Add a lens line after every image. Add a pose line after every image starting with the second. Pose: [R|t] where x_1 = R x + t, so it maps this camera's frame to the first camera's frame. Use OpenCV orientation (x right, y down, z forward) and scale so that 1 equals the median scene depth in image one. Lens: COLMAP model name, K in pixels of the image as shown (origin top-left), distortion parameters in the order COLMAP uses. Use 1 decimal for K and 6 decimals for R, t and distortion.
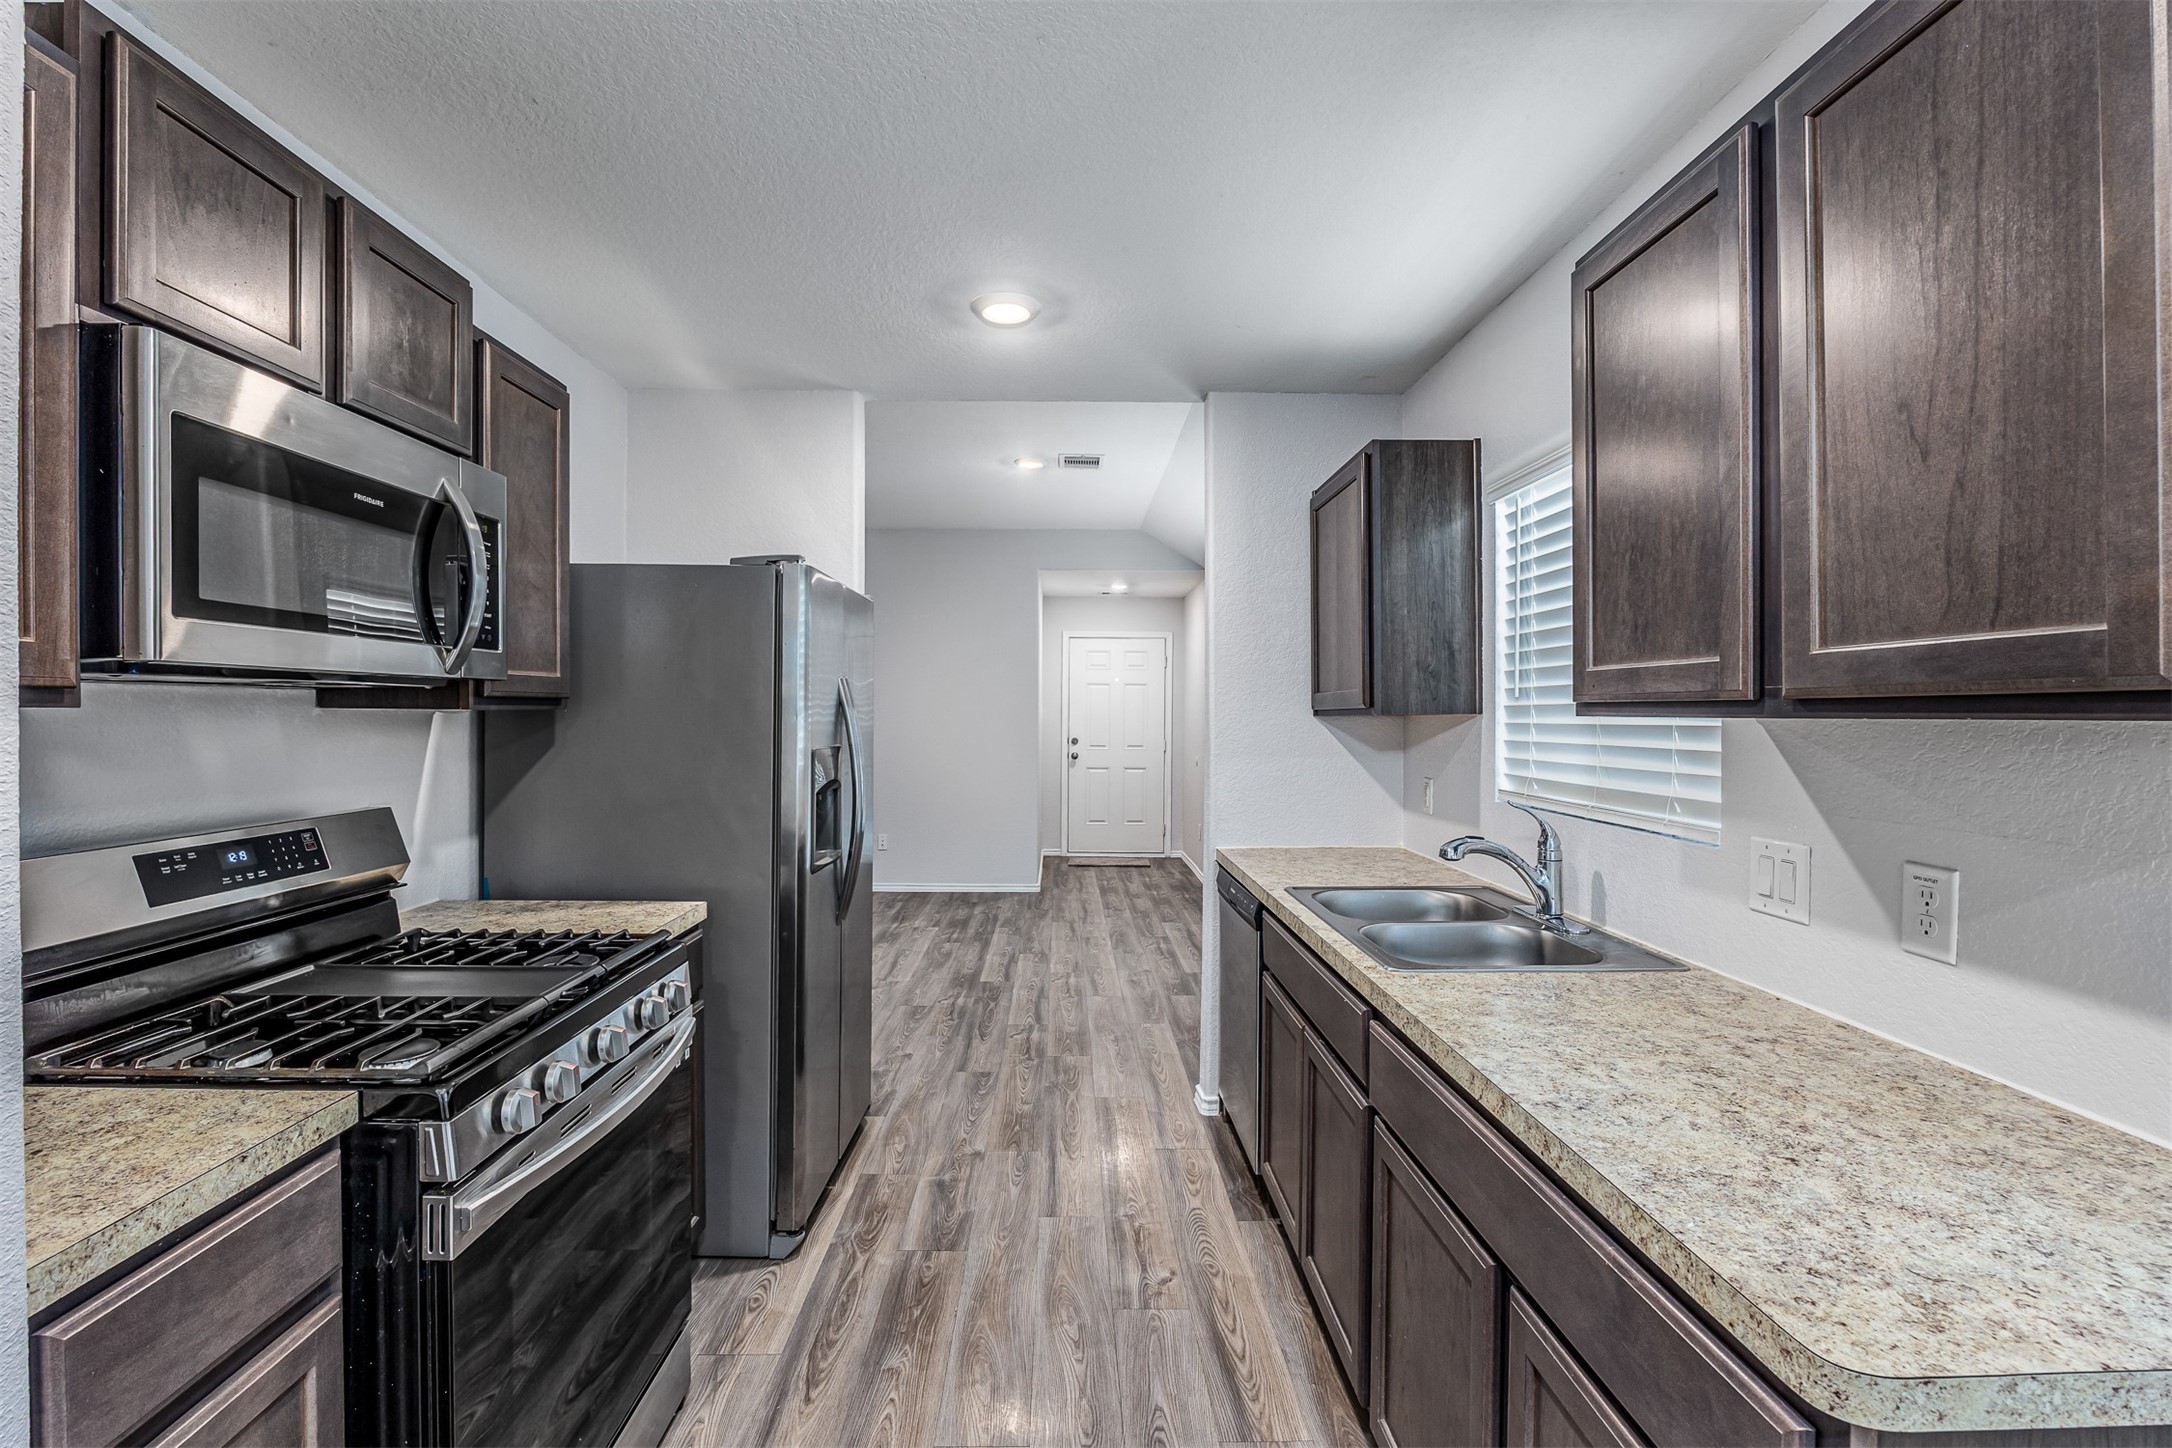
lens RADIAL K [[958.3, 0, 1086.0], [0, 958.3, 724.0], [0, 0, 1]] dist [-0.015993, 0.000248]
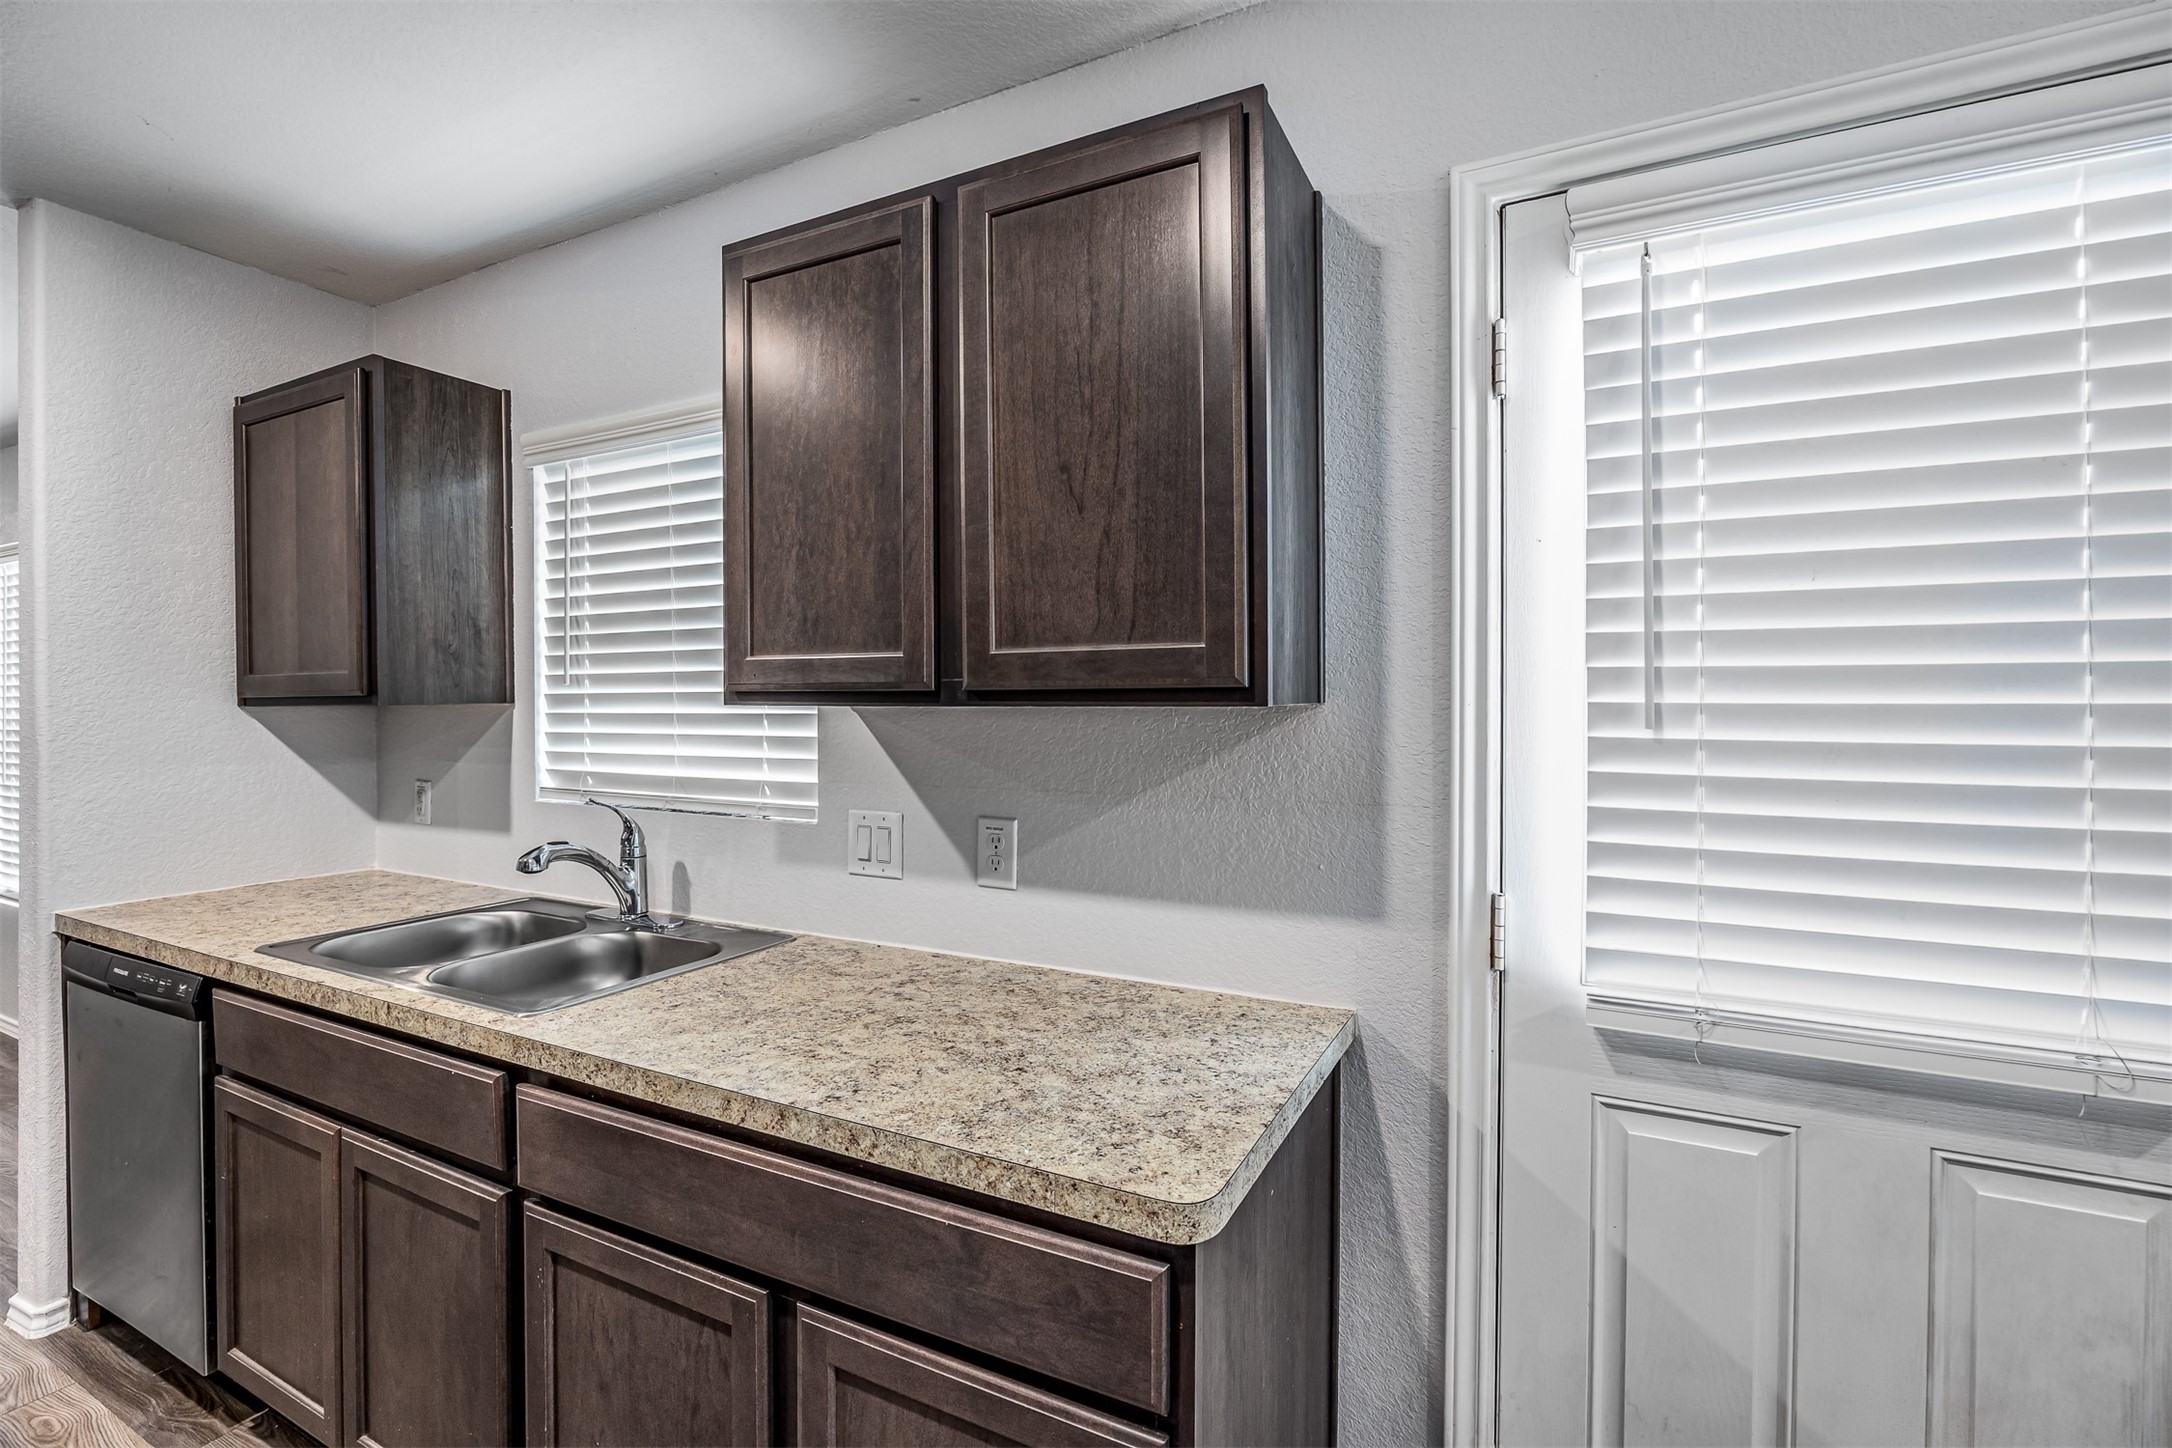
lens RADIAL K [[950.8, 0, 1086.4], [0, 950.8, 709.8], [0, 0, 1]] dist [-0.018753, 0.000511]
pose [[0.478611, -0.005455, 0.878010, -0.205812], [0.009546, 0.999954, 0.001009, -0.001142], [-0.877975, 0.007898, 0.478641, 0.248687]]
